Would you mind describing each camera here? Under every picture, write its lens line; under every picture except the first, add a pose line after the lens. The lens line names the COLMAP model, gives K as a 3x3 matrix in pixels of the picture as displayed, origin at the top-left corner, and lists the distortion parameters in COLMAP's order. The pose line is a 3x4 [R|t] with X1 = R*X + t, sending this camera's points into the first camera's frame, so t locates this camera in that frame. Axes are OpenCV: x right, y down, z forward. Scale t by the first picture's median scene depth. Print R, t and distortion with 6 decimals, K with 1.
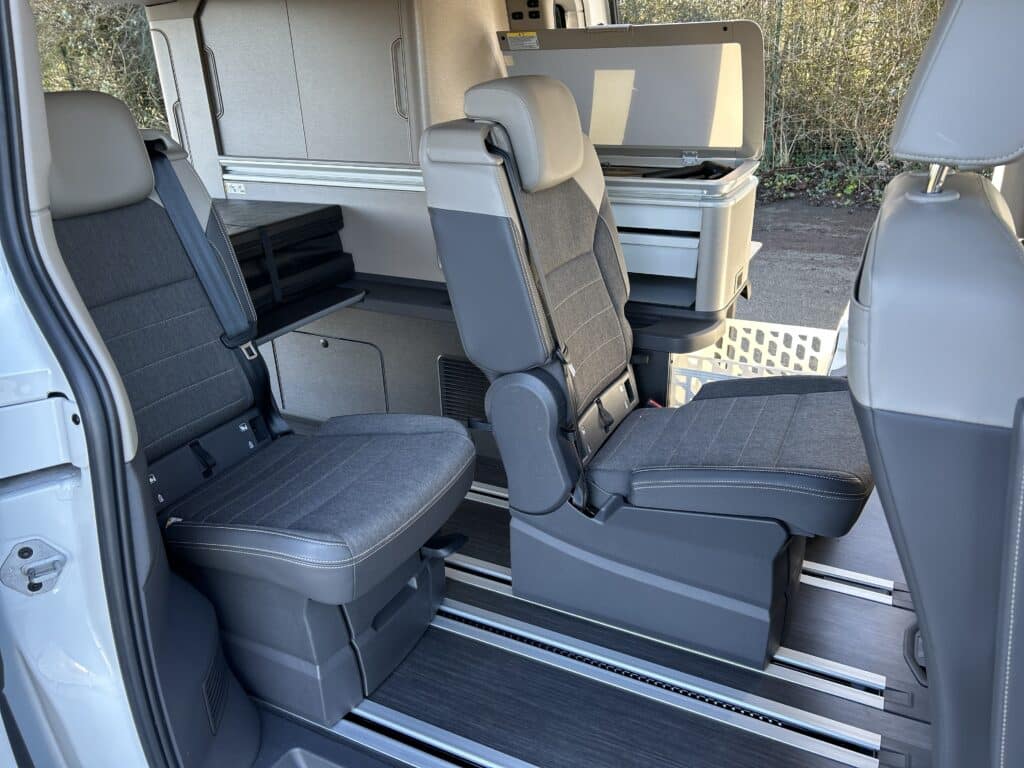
lens RADIAL K [[775.1, 0, 521.0], [0, 775.1, 381.6], [0, 0, 1]] dist [0.002911, 0.005257]
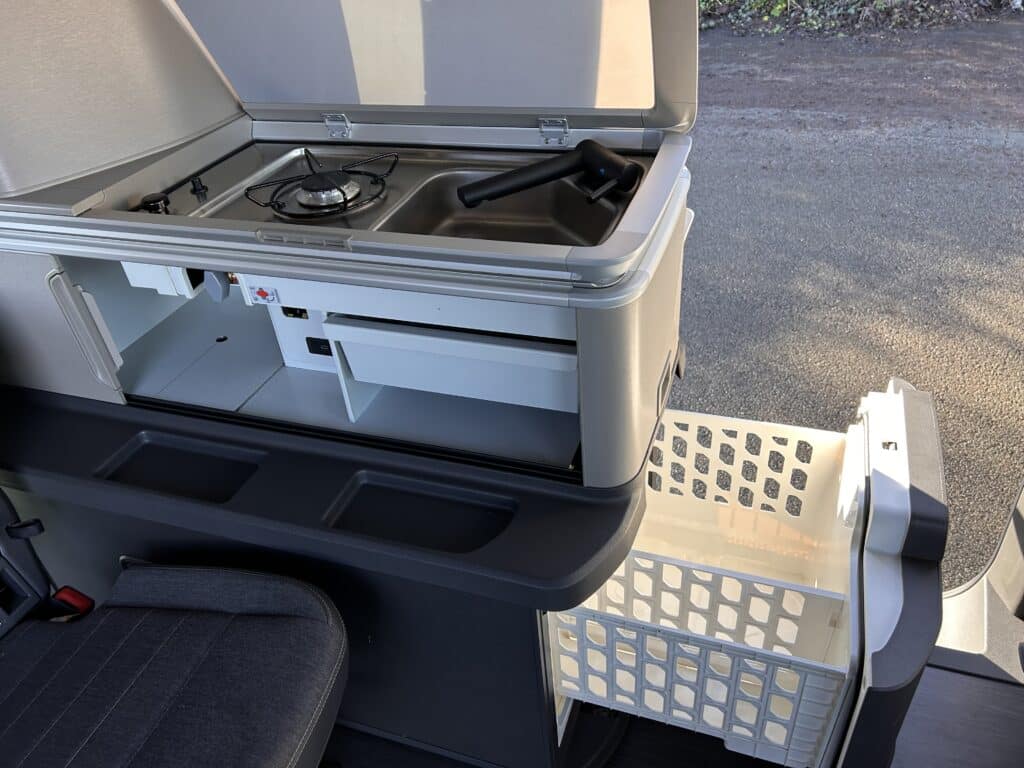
lens RADIAL K [[760.9, 0, 512.0], [0, 760.9, 384.0], [0, 0, 1]] dist [0.006182, -0.002667]
pose [[0.991430, -0.115186, 0.061636, 0.140197], [0.099250, 0.970898, 0.217960, -0.236330], [-0.084948, -0.209975, 0.974009, 0.484334]]
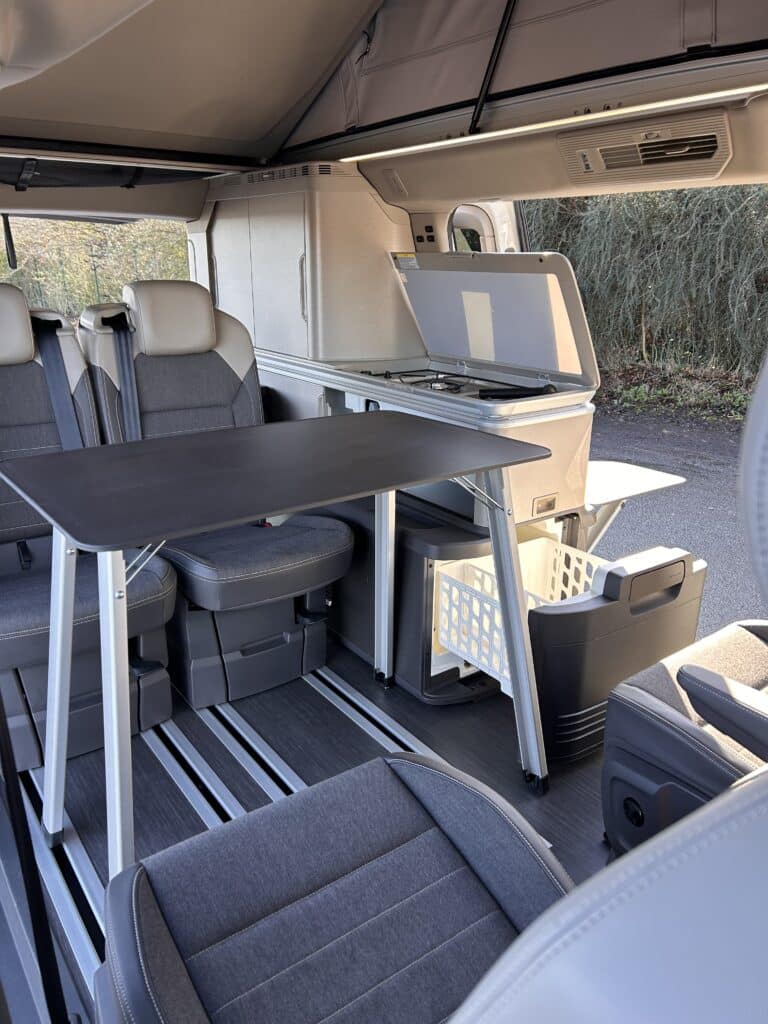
lens RADIAL K [[760.9, 0, 407.5], [0, 760.9, 514.6], [0, 0, 1]] dist [0.006182, -0.002667]
pose [[0.895351, 0.179710, -0.407494, 0.492812], [-0.210757, 0.977008, -0.032206, -0.046398], [0.392337, 0.114718, 0.912640, 0.041660]]
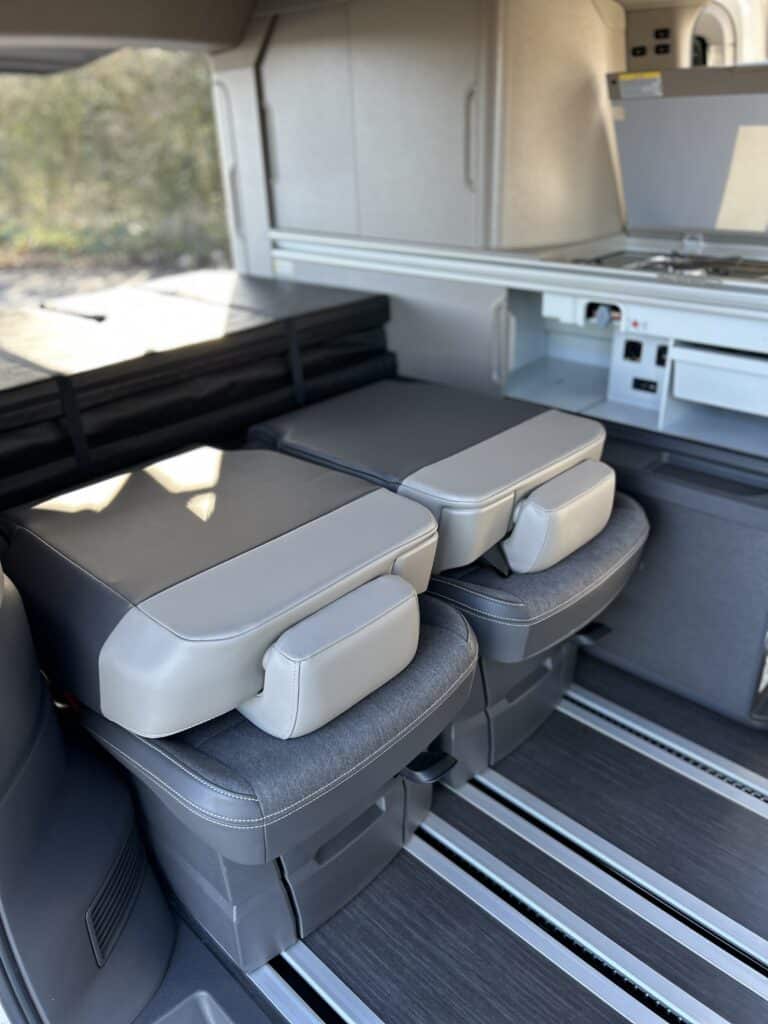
lens RADIAL K [[766.2, 0, 384.0], [0, 766.2, 512.0], [0, 0, 1]] dist [0.037718, -0.055202]
pose [[0.950895, 0.133743, -0.279126, 0.028613], [-0.111761, 0.989345, 0.093307, -0.072379], [0.288631, -0.057530, 0.955710, 0.190023]]
